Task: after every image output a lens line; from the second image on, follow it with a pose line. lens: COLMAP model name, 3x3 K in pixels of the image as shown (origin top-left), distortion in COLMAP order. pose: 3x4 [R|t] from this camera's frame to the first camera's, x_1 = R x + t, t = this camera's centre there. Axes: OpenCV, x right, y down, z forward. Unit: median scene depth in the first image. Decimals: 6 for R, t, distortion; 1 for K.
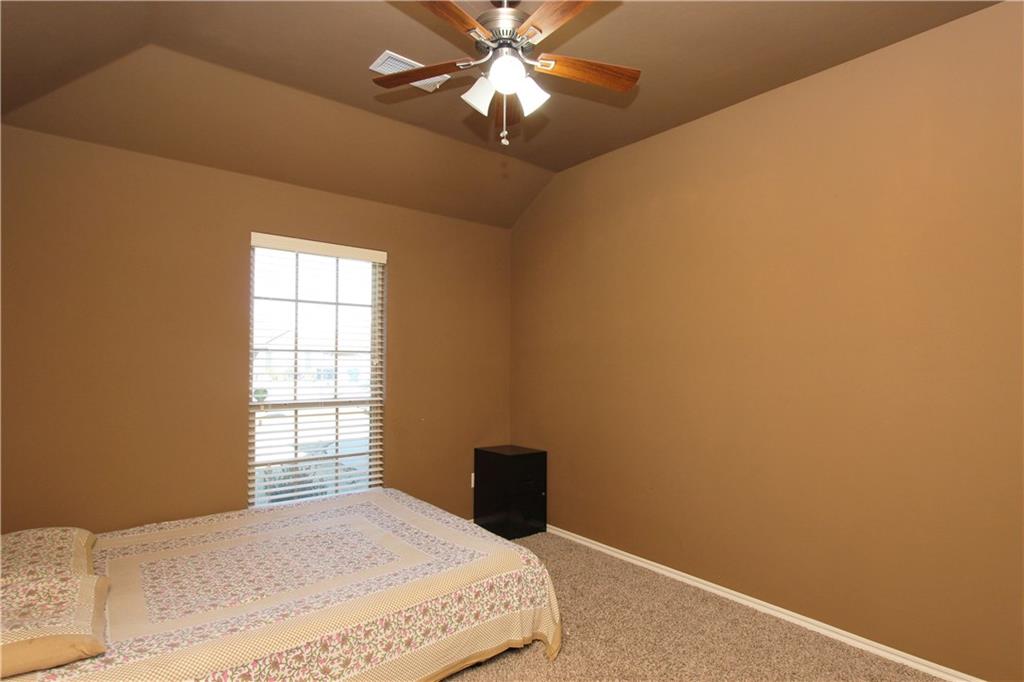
lens RADIAL K [[508.0, 0, 512.0], [0, 508.0, 356.5], [0, 0, 1]] dist [-0.020149, 0.001172]
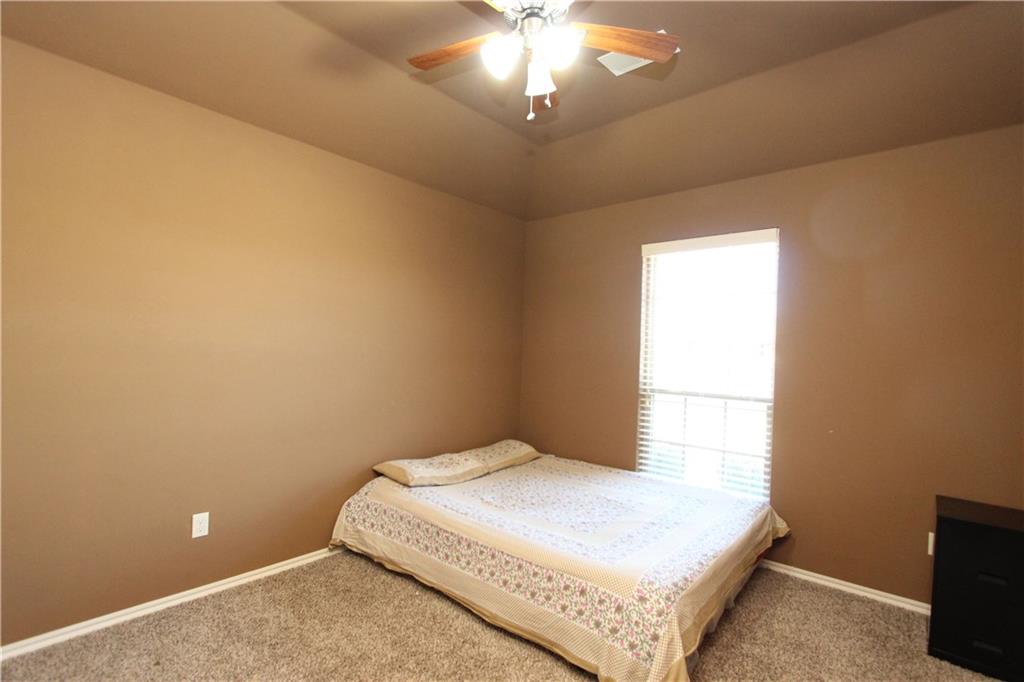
lens RADIAL K [[471.9, 0, 513.7], [0, 471.9, 348.6], [0, 0, 1]] dist [-0.019320, 0.000700]
pose [[0.175398, -0.002935, -0.984493, 0.783844], [-0.019906, 0.999781, -0.006527, 0.023055], [0.984296, 0.020742, 0.175301, 0.722467]]
